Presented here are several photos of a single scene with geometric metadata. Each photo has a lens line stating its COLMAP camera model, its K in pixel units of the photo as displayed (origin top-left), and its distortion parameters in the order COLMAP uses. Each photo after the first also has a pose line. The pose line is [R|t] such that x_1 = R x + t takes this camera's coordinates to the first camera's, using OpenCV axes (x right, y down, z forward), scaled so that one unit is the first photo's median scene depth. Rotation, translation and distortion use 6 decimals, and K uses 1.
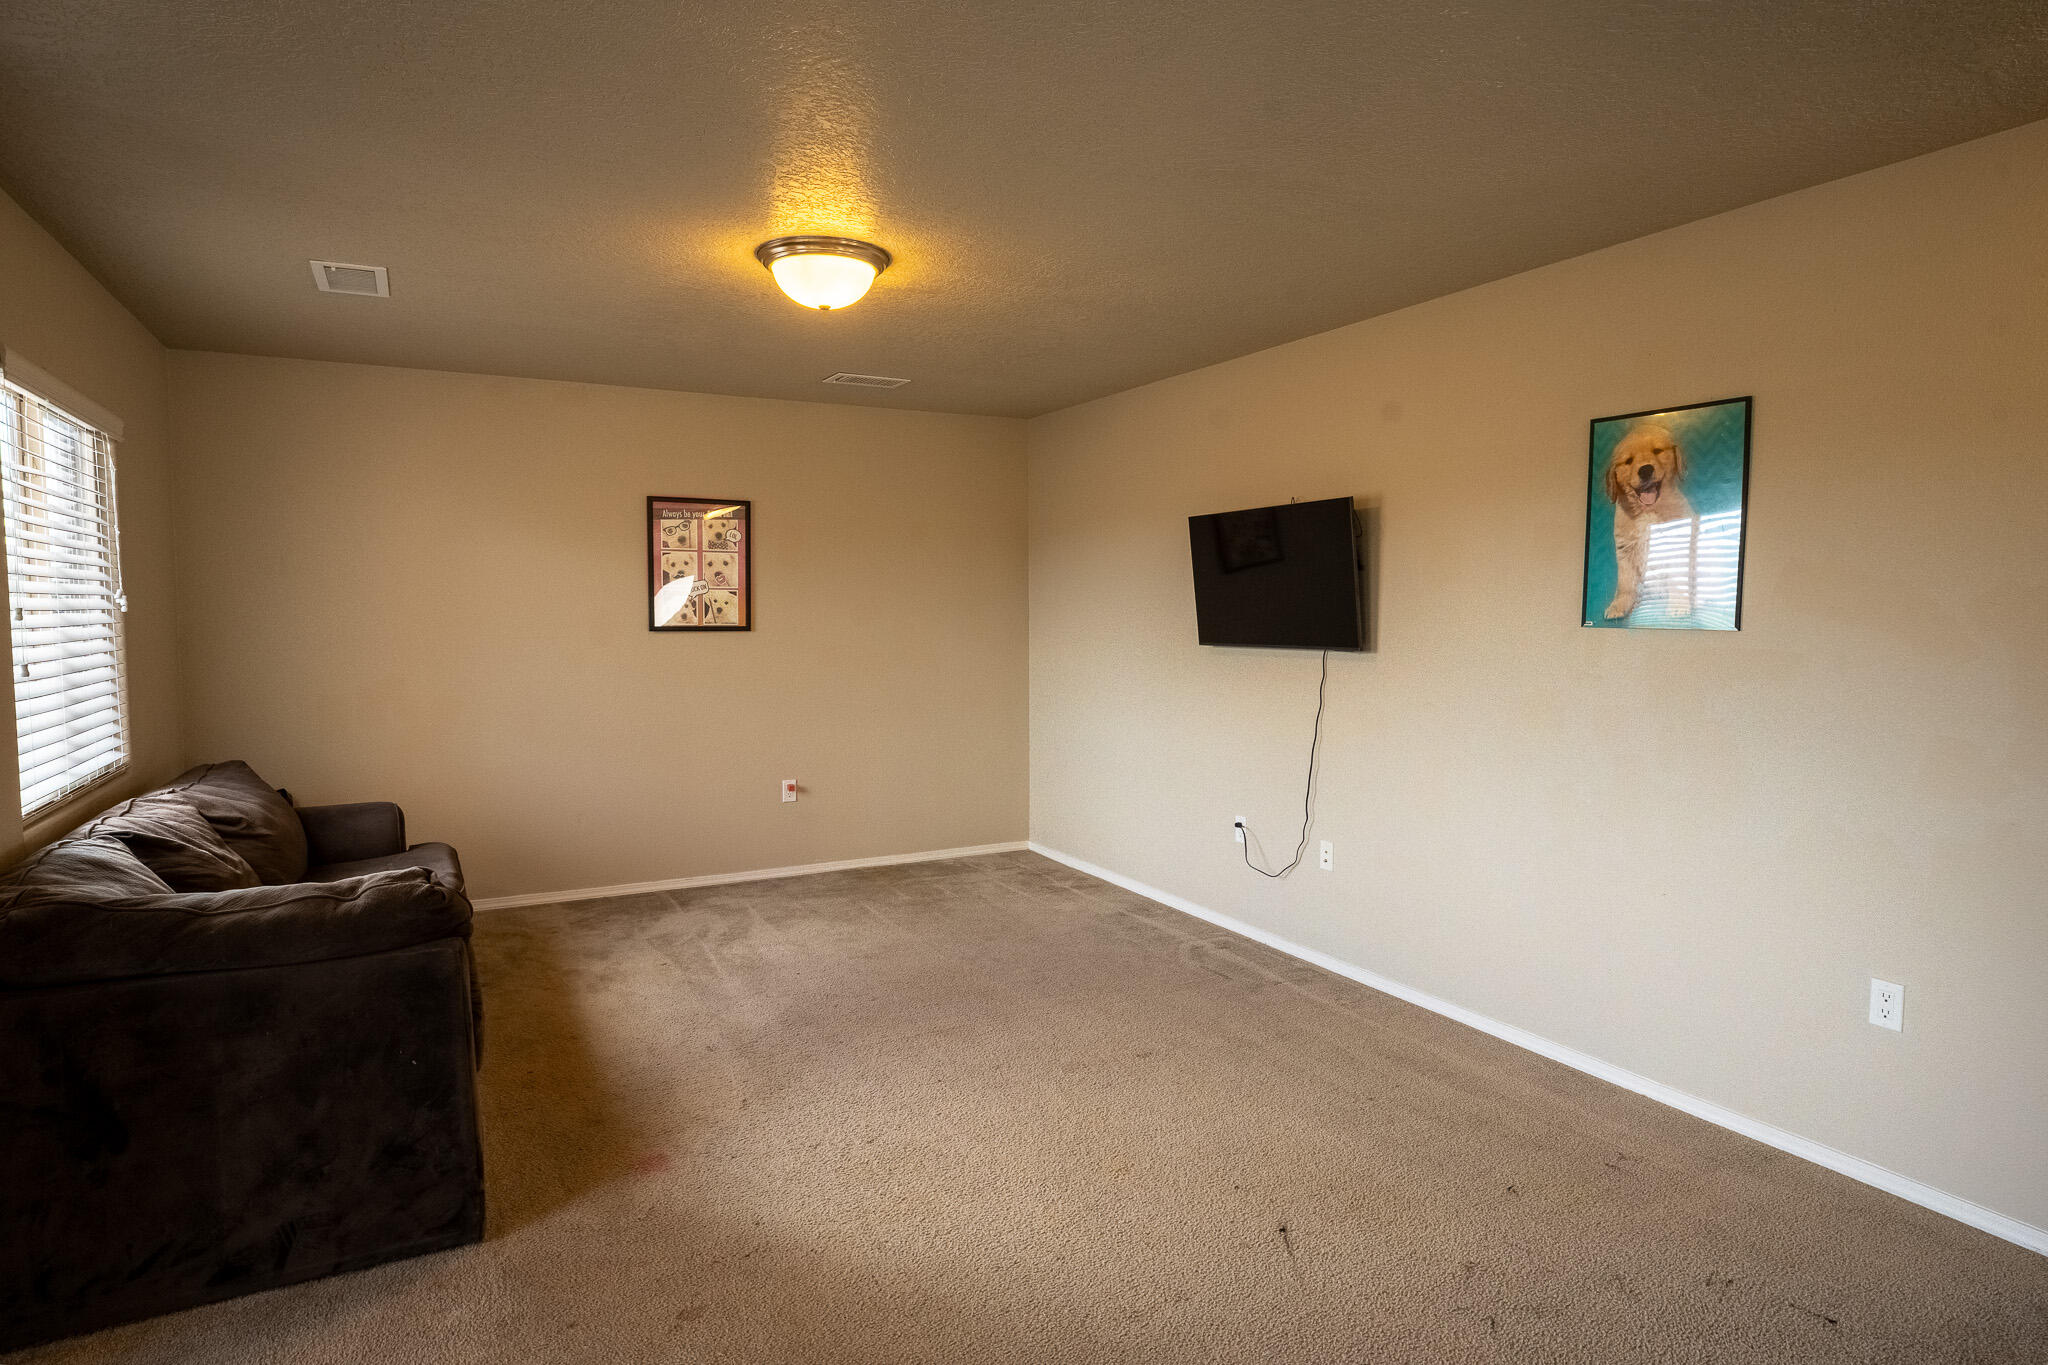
lens RADIAL K [[1154.0, 0, 1018.7], [0, 1154.0, 680.5], [0, 0, 1]] dist [-0.002510, 0.000702]
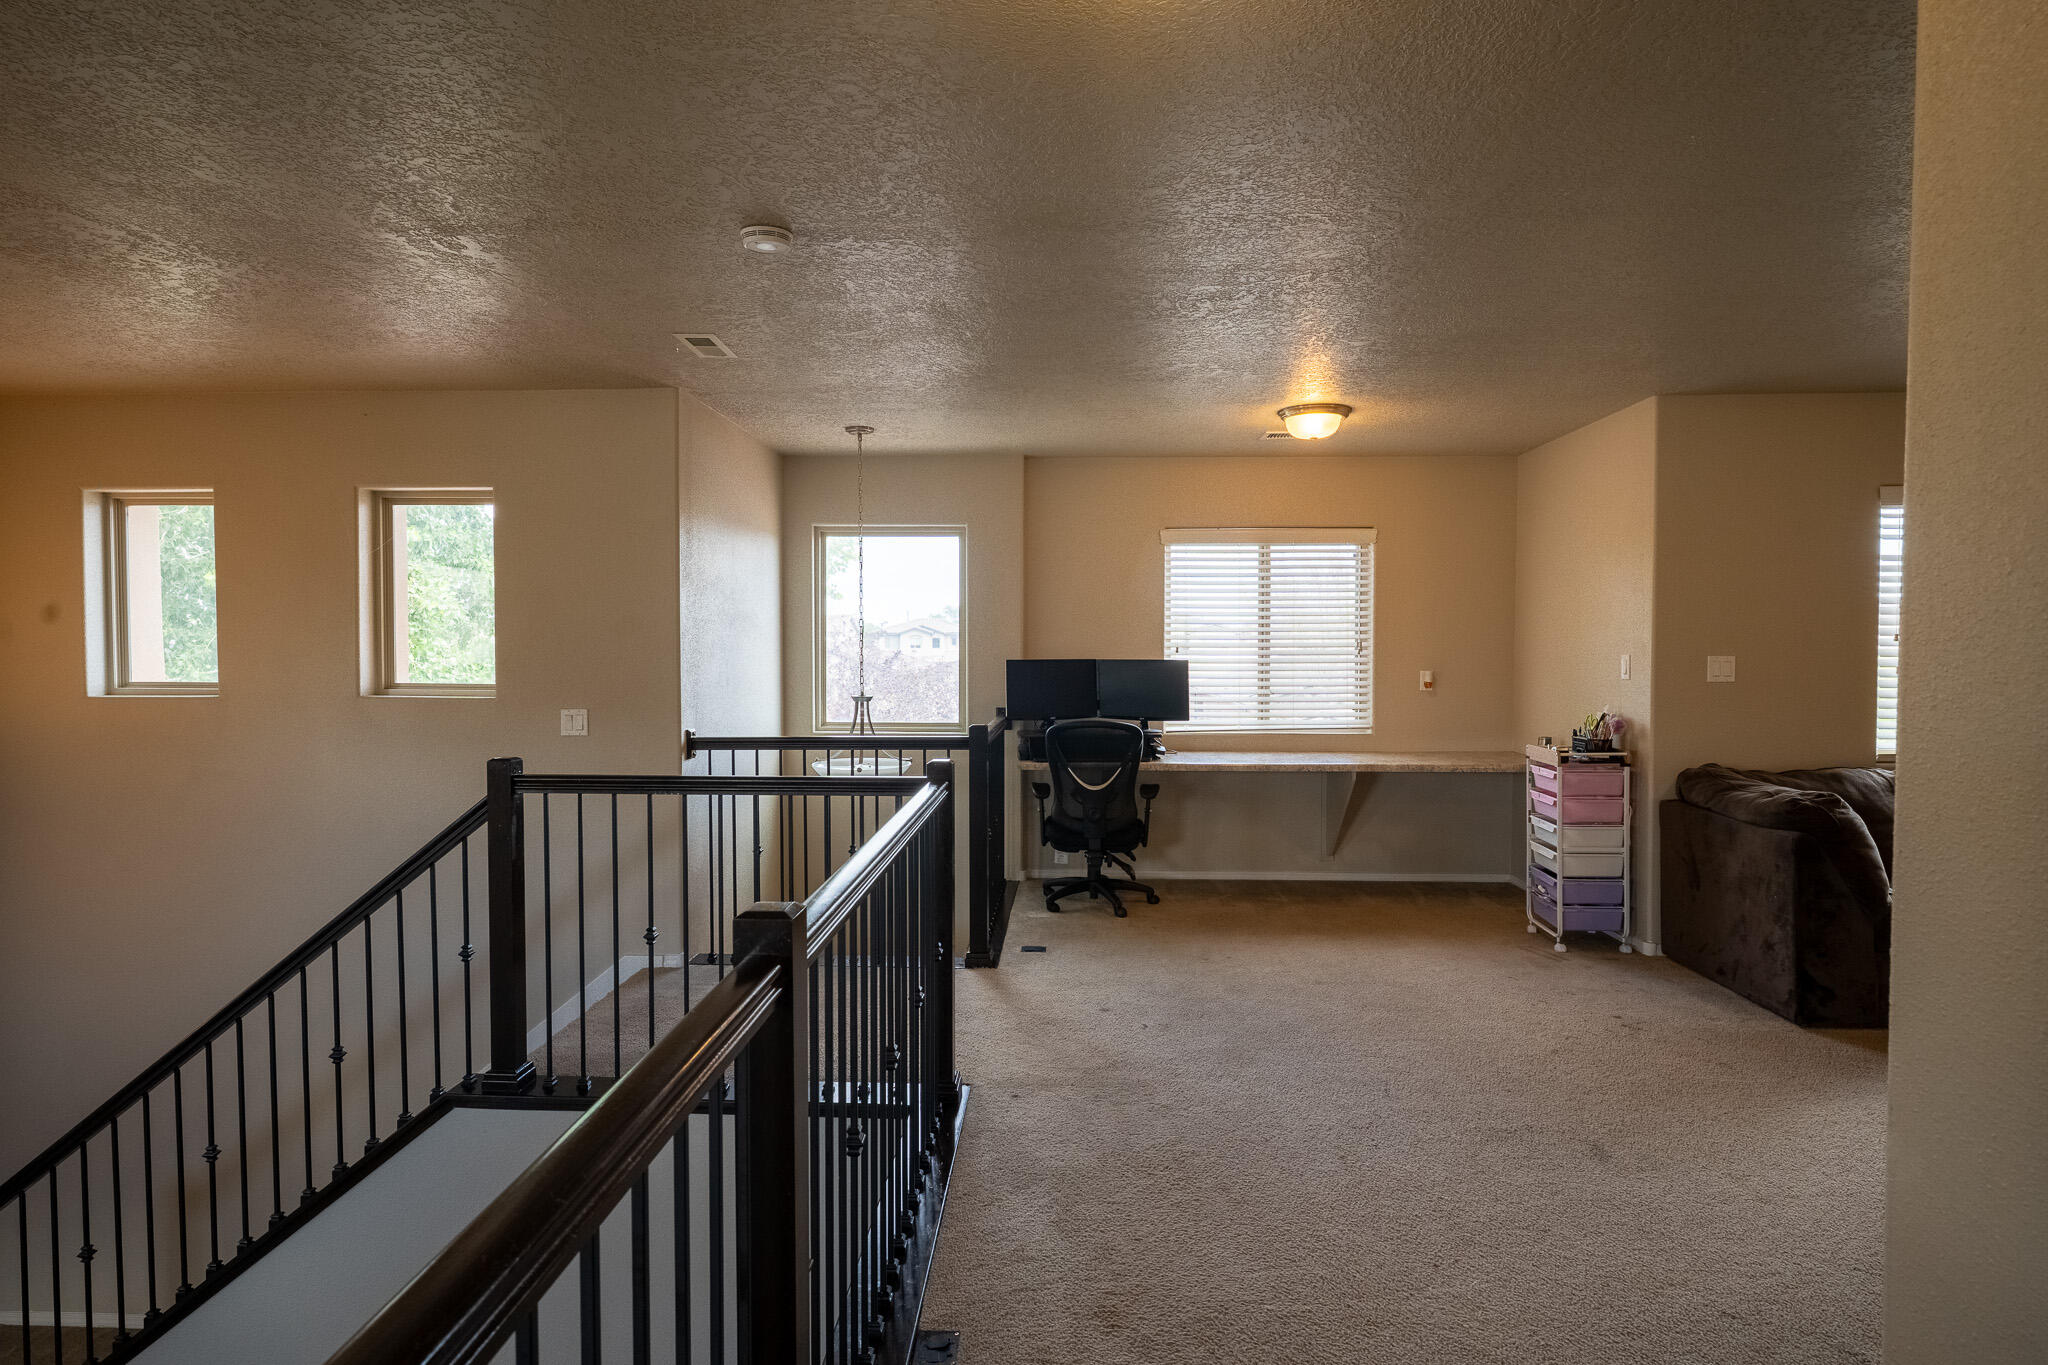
lens RADIAL K [[1111.1, 0, 1018.5], [0, 1111.1, 678.5], [0, 0, 1]] dist [0.002288, 0.001569]
pose [[-0.504635, 0.027049, -0.862909, 0.864869], [-0.052540, 0.996694, 0.061969, -0.021387], [0.861733, 0.076609, -0.501546, 0.494118]]
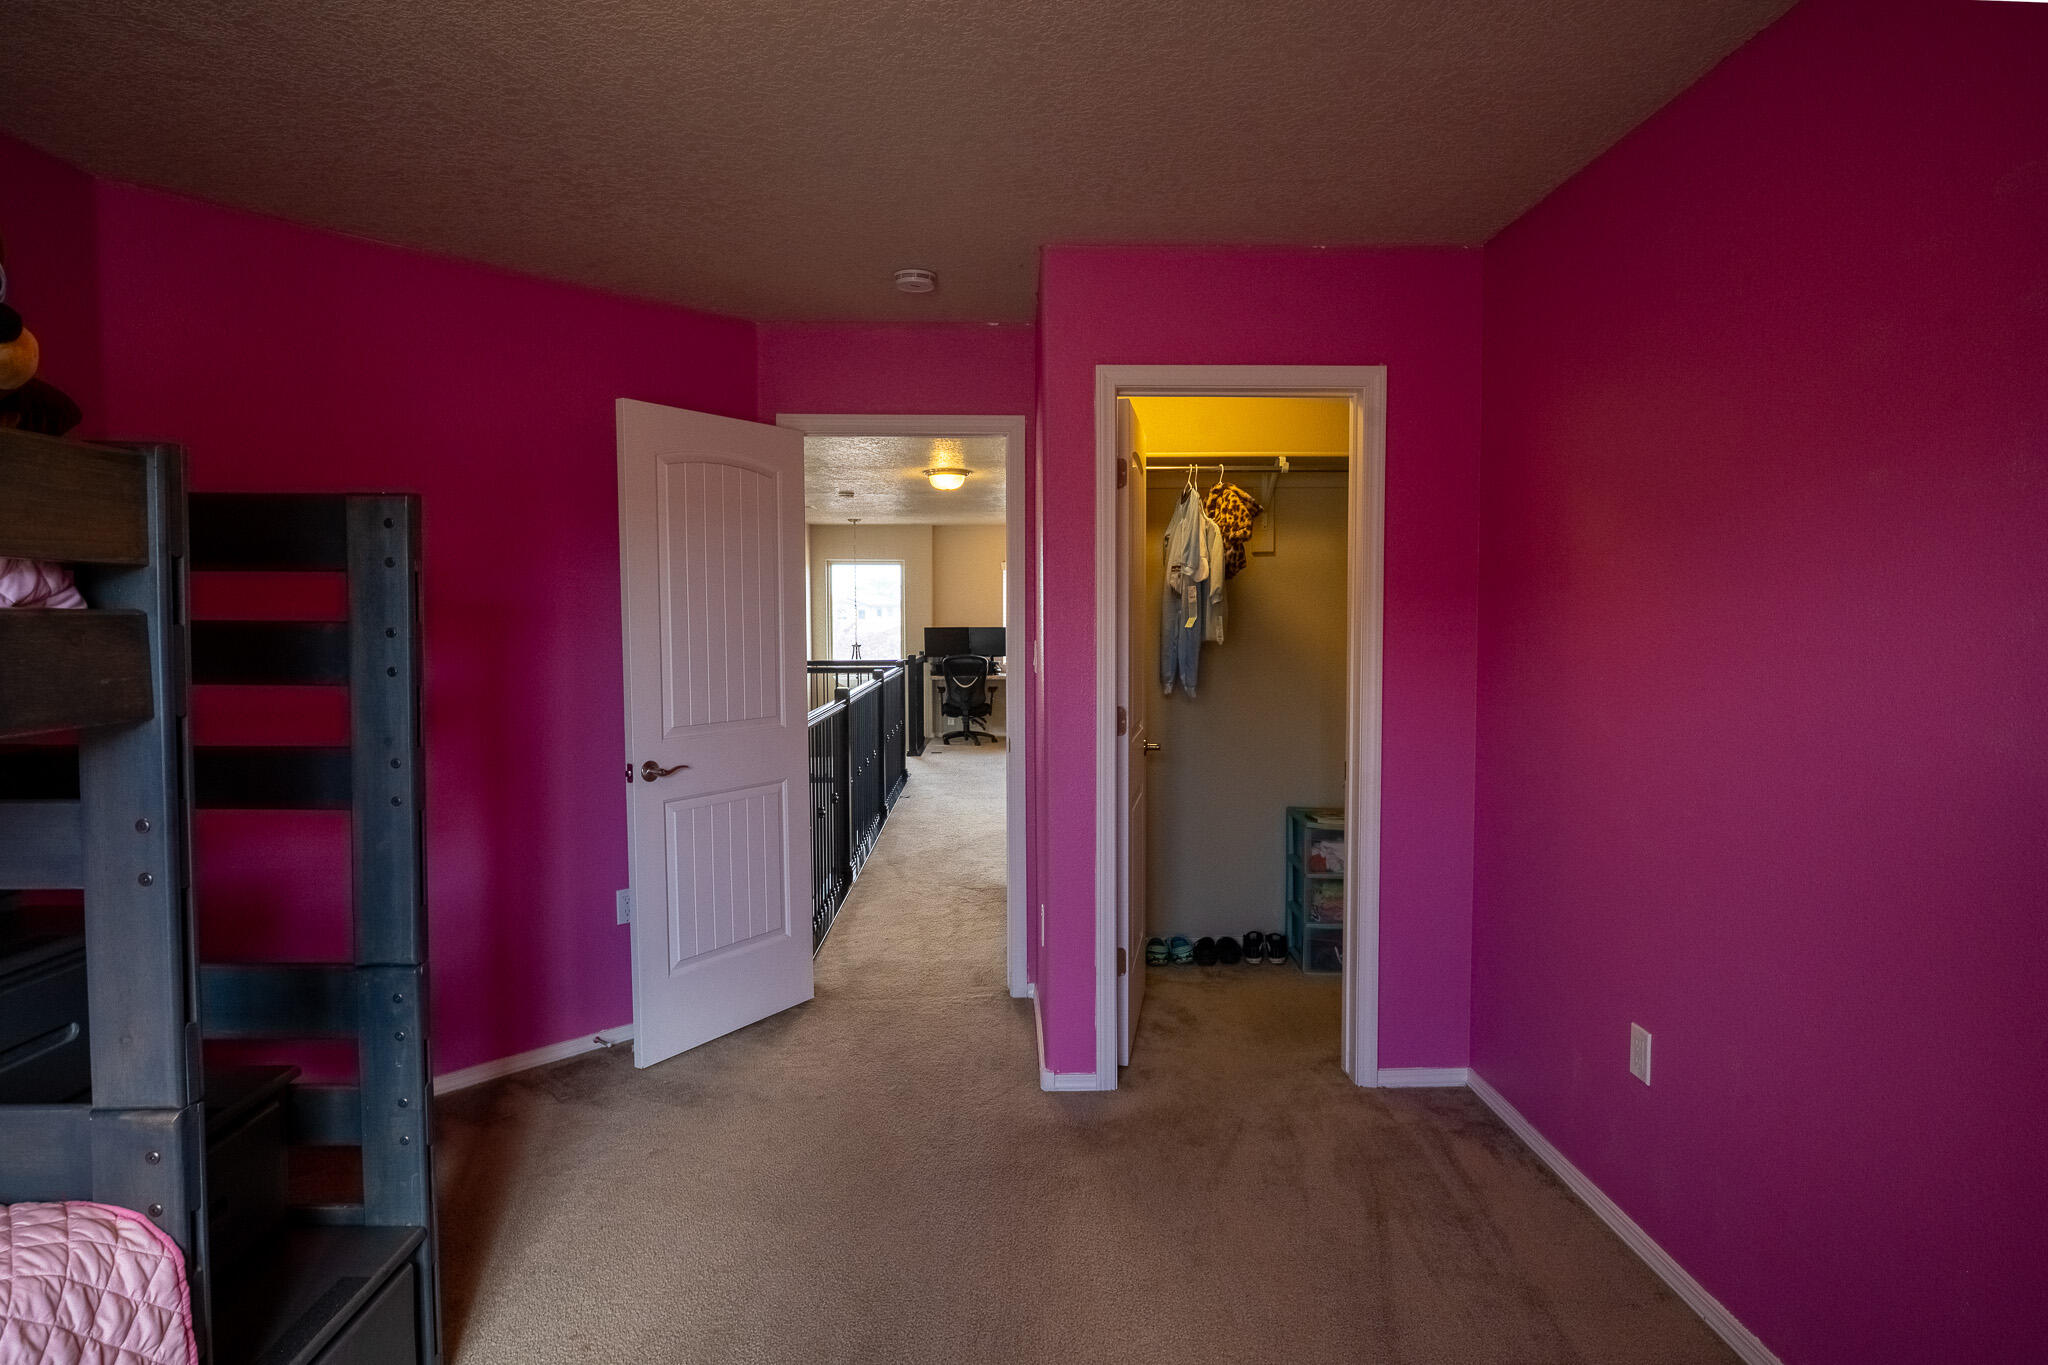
lens RADIAL K [[1143.8, 0, 1014.0], [0, 1143.8, 680.7], [0, 0, 1]] dist [-0.000798, 0.000426]
pose [[-0.452749, 0.051710, -0.890137, 2.399936], [-0.052019, 0.995085, 0.084264, -0.091994], [0.890119, 0.084454, -0.447834, 1.443188]]
